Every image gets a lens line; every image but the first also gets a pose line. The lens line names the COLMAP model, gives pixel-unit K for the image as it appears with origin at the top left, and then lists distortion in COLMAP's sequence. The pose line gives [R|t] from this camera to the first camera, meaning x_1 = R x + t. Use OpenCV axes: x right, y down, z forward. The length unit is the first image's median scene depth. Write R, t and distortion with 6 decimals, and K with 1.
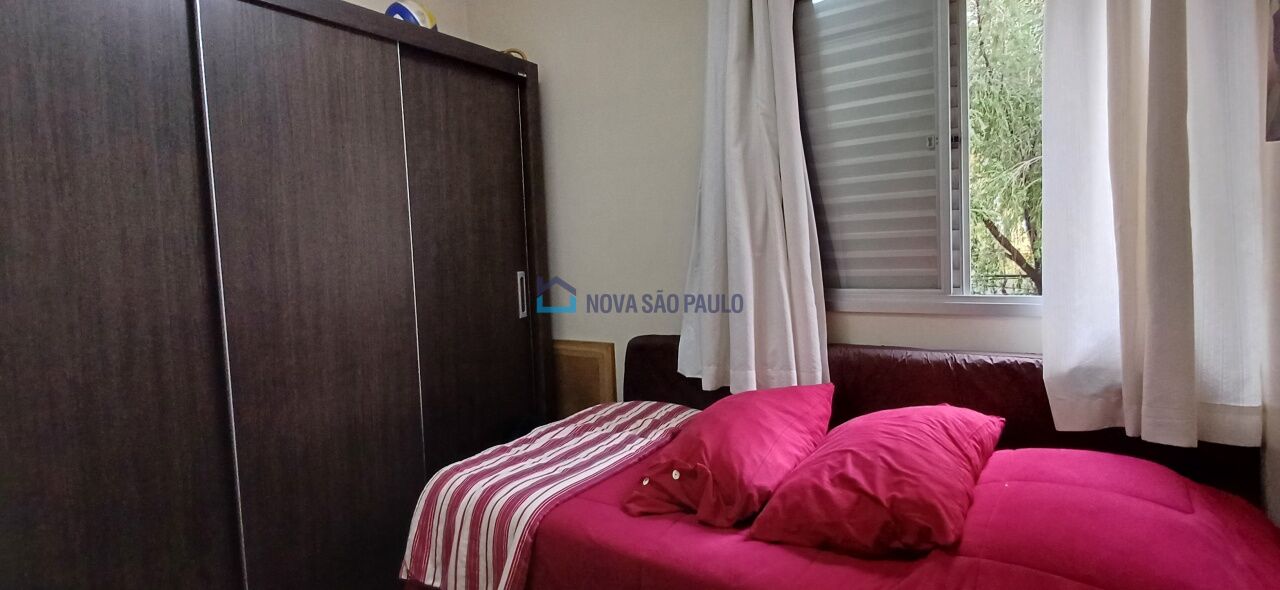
lens RADIAL K [[588.8, 0, 640.1], [0, 588.8, 289.2], [0, 0, 1]] dist [-0.000261, -0.000012]
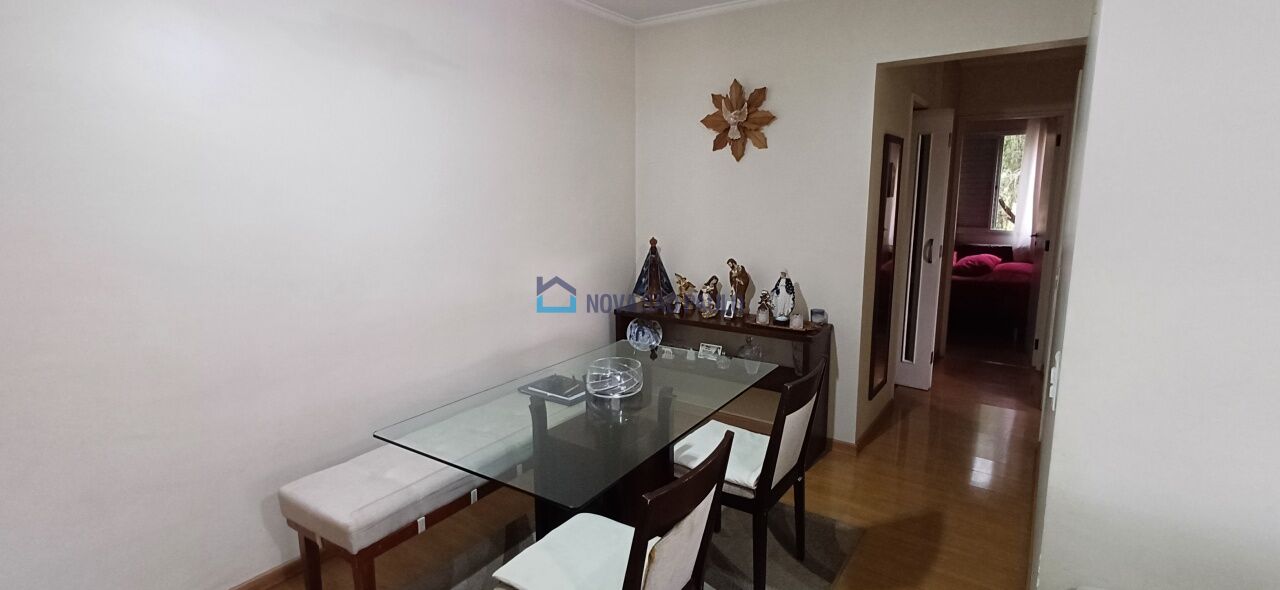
lens RADIAL K [[588.8, 0, 639.6], [0, 588.8, 294.7], [0, 0, 1]] dist [-0.000261, -0.000012]
pose [[0.999112, 0.041882, 0.004491, -1.812573], [-0.042118, 0.994705, 0.093739, 0.192550], [-0.000542, -0.093845, 0.995587, -2.934733]]
